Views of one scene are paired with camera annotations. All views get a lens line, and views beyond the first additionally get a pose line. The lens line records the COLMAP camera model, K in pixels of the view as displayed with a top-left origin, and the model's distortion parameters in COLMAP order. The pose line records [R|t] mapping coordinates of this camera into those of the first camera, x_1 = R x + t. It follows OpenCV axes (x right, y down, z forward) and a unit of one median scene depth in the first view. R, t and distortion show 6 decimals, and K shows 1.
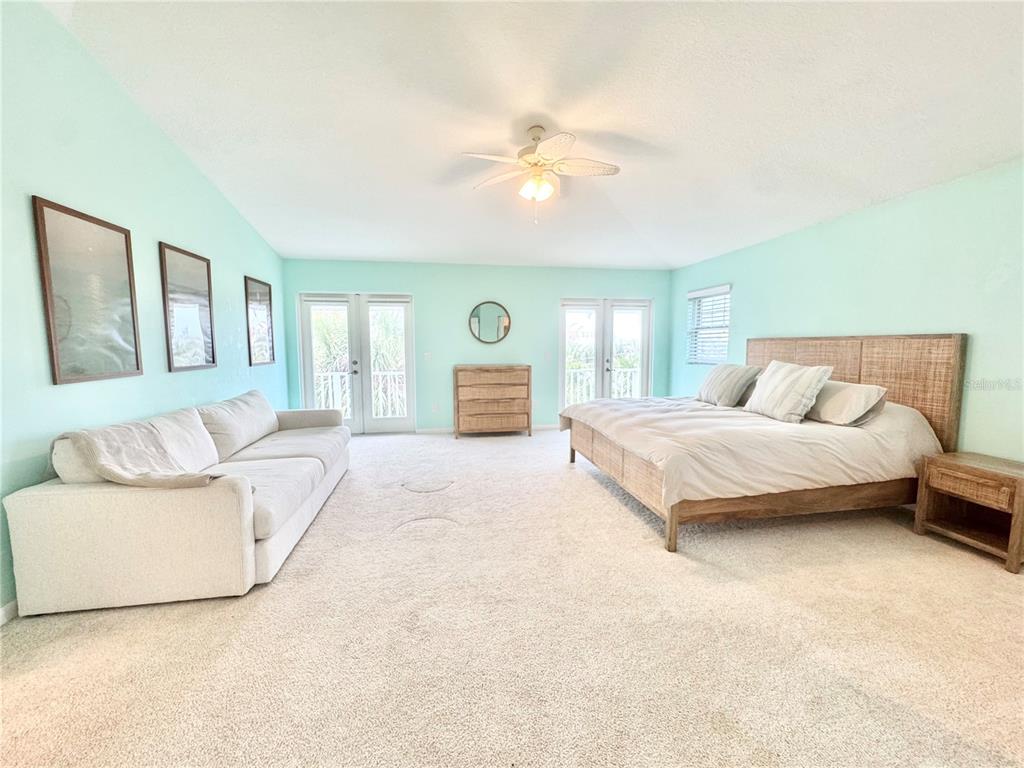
lens RADIAL K [[406.8, 0, 510.5], [0, 406.8, 382.6], [0, 0, 1]] dist [0.000136, 0.000774]
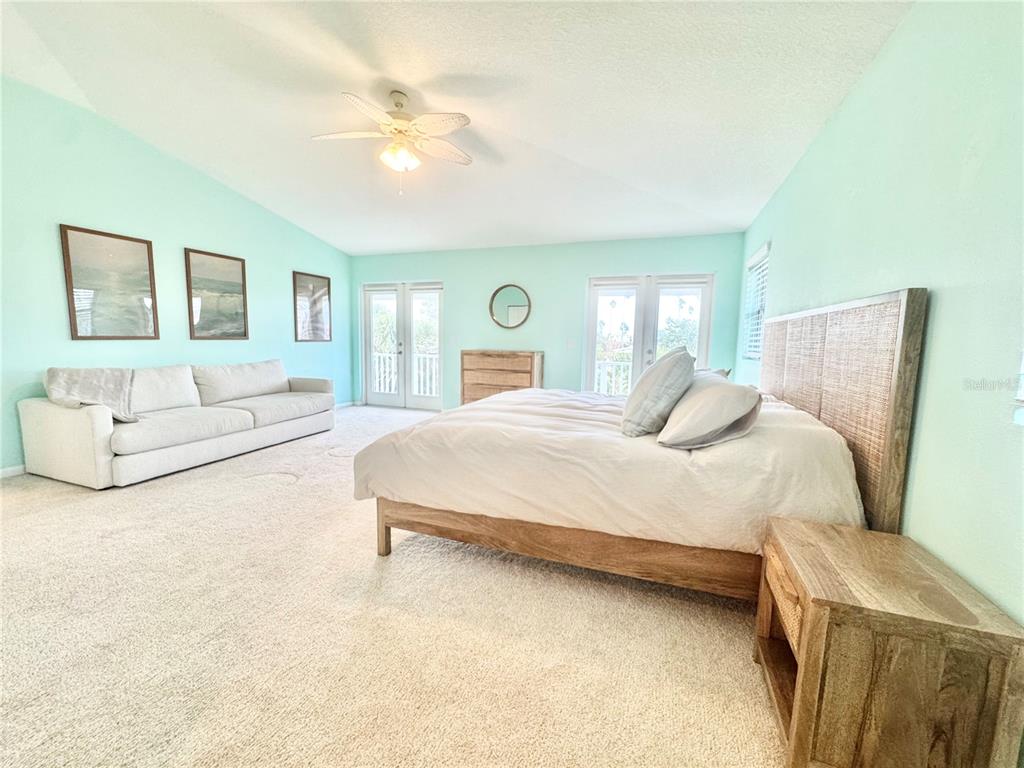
lens RADIAL K [[406.8, 0, 511.3], [0, 406.8, 382.7], [0, 0, 1]] dist [0.000136, 0.000774]
pose [[0.866511, 0.073267, -0.493752, 0.552315], [-0.067284, 0.997286, 0.029905, 0.004086], [0.494603, 0.007309, 0.869089, 0.206521]]
